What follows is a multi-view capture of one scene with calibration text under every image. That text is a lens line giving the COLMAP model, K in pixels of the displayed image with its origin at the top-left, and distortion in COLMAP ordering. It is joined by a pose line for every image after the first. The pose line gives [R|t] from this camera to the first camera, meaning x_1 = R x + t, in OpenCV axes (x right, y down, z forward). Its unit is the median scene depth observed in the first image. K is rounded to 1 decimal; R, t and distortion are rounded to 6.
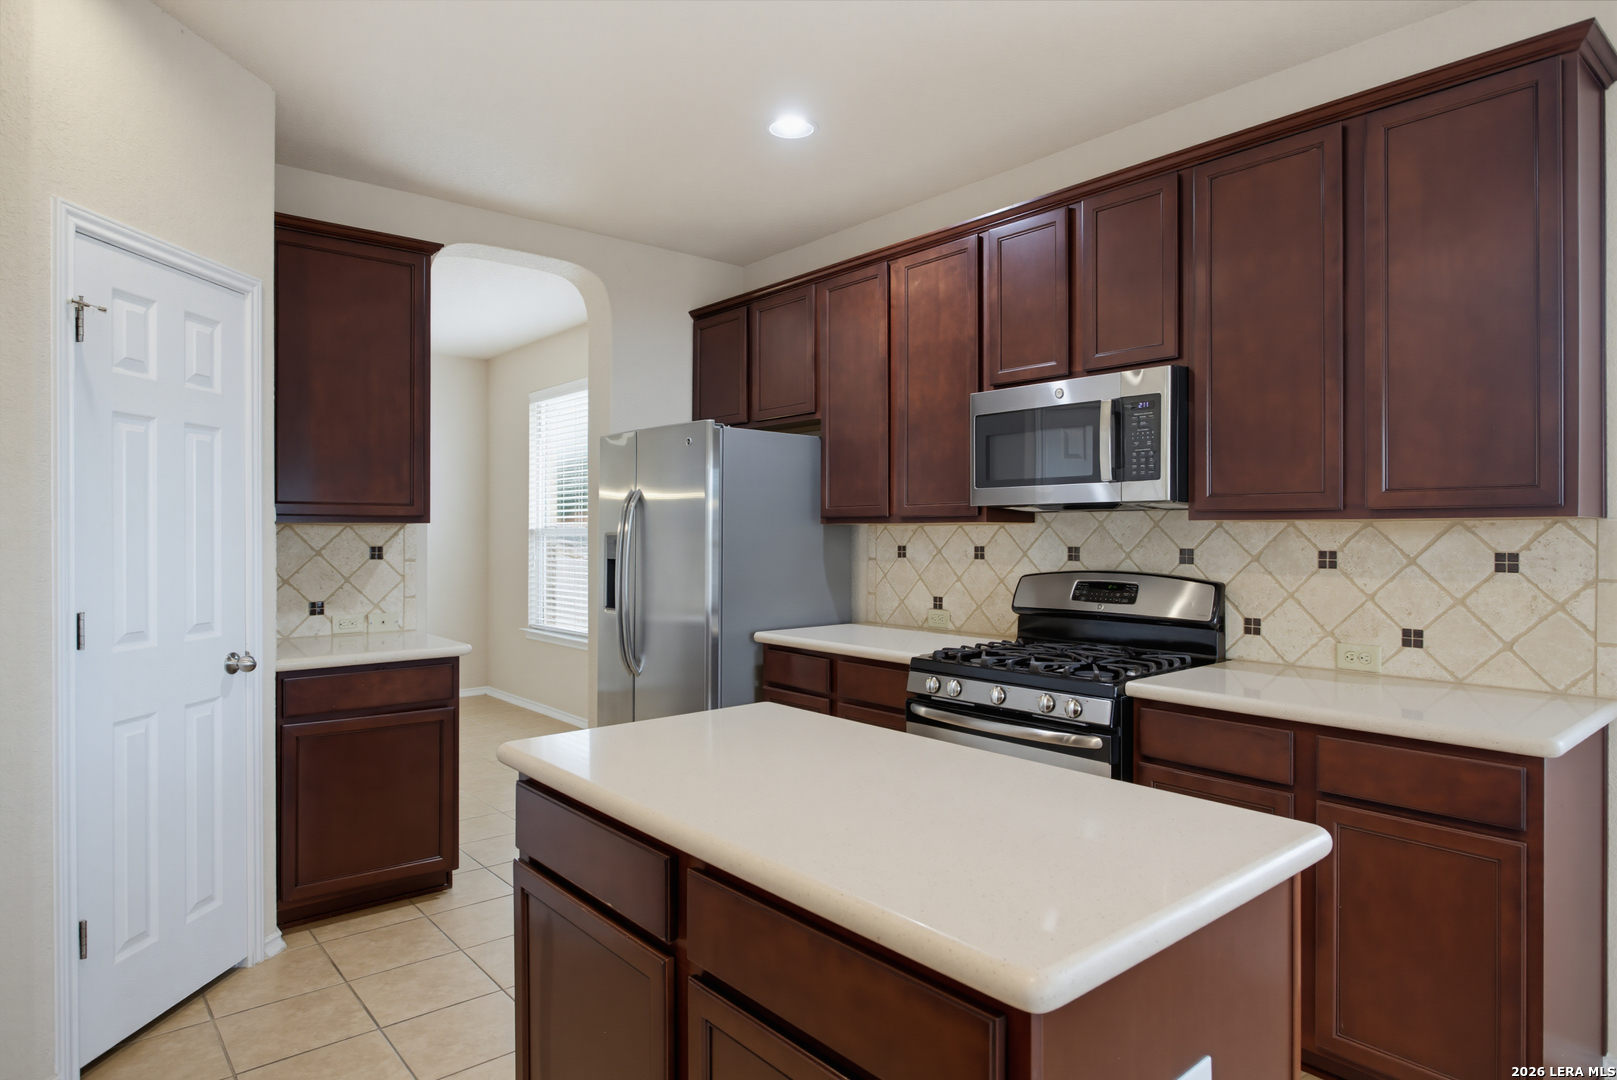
lens RADIAL K [[936.5, 0, 816.9], [0, 936.5, 534.0], [0, 0, 1]] dist [-0.010397, -0.002487]
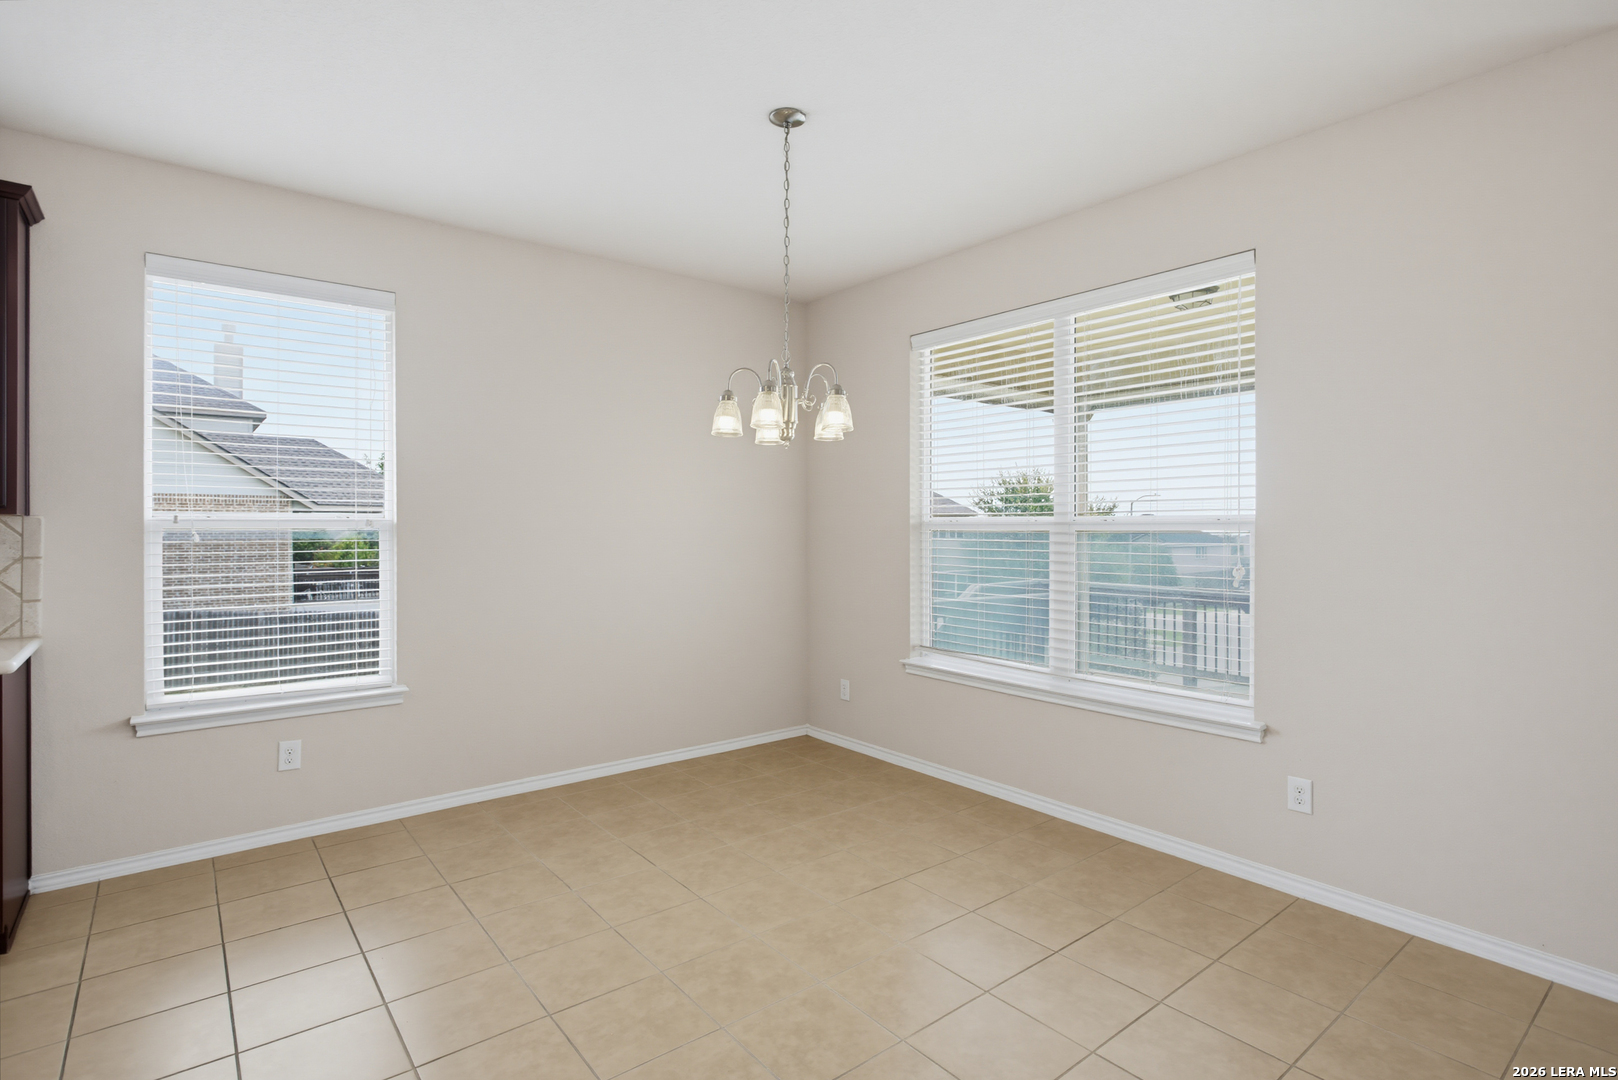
lens RADIAL K [[801.4, 0, 818.2], [0, 801.4, 532.9], [0, 0, 1]] dist [-0.012752, 0.000562]
pose [[0.018665, -0.005458, 0.999811, -0.293455], [-0.000302, 0.999985, 0.005465, 0.002342], [-0.999826, -0.000404, 0.018663, -0.213614]]
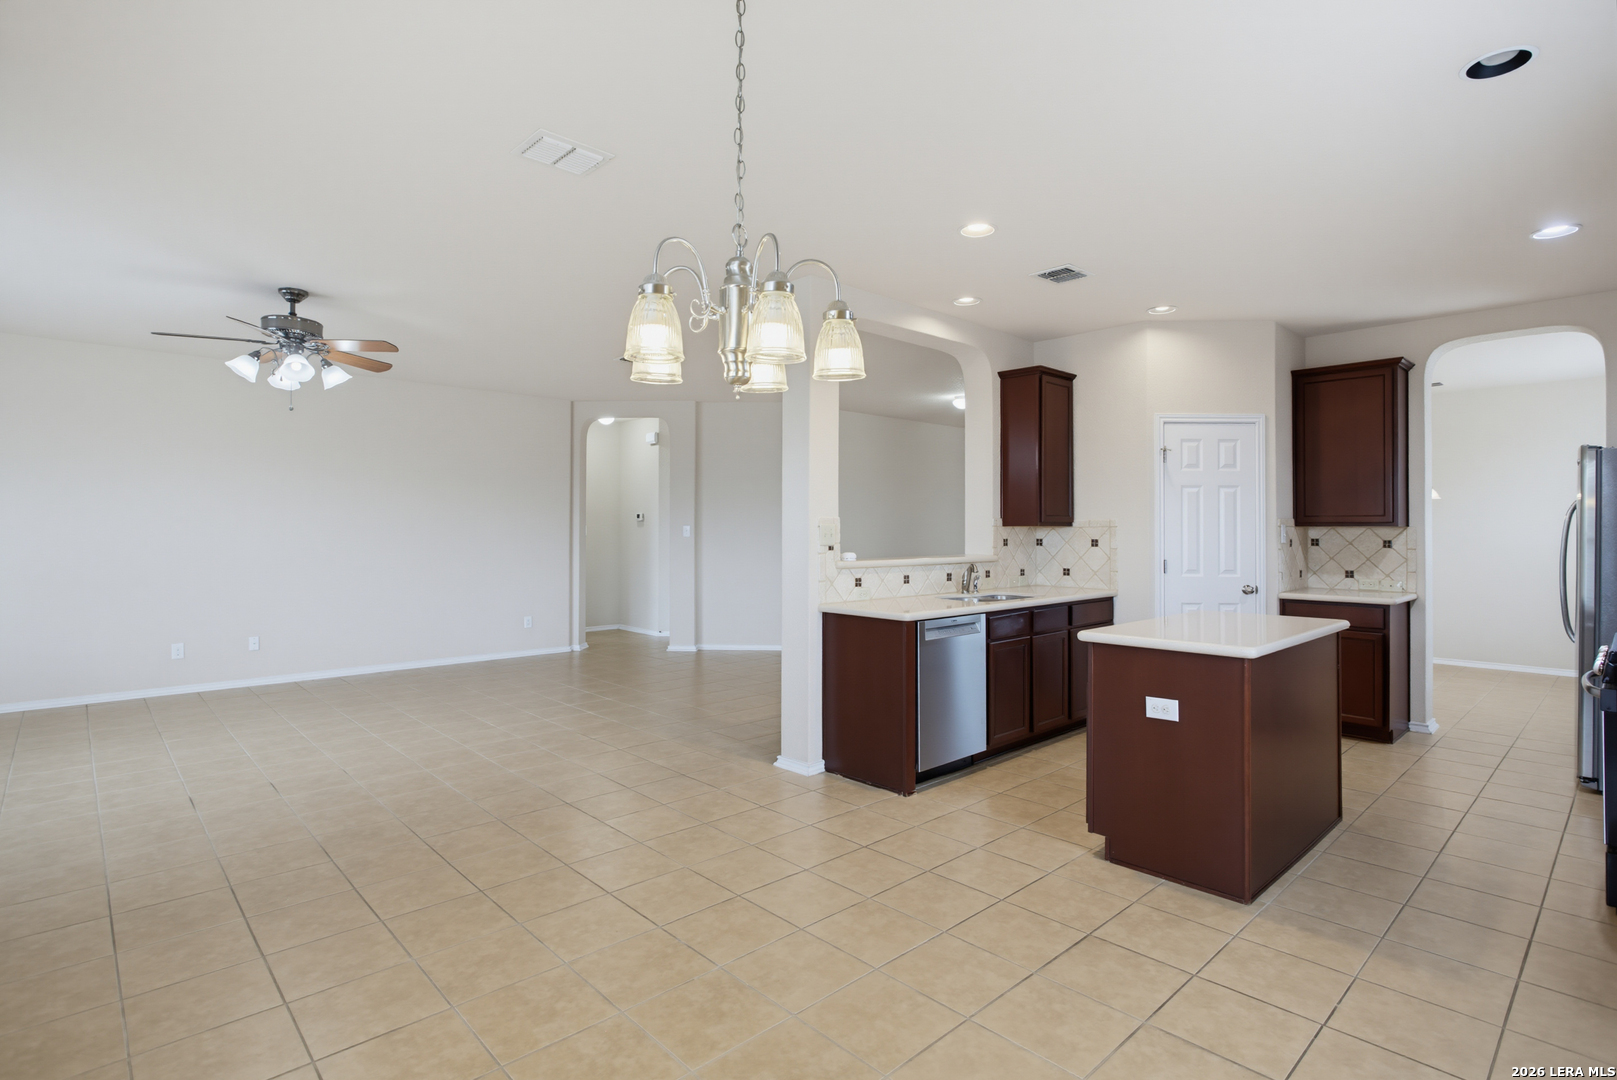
lens RADIAL K [[800.9, 0, 798.4], [0, 800.9, 528.1], [0, 0, 1]] dist [-0.012752, 0.000562]
pose [[0.038898, -0.000110, -0.999243, 1.146011], [-0.005866, 0.999983, -0.000338, -0.002400], [0.999226, 0.005875, 0.038896, -0.142368]]
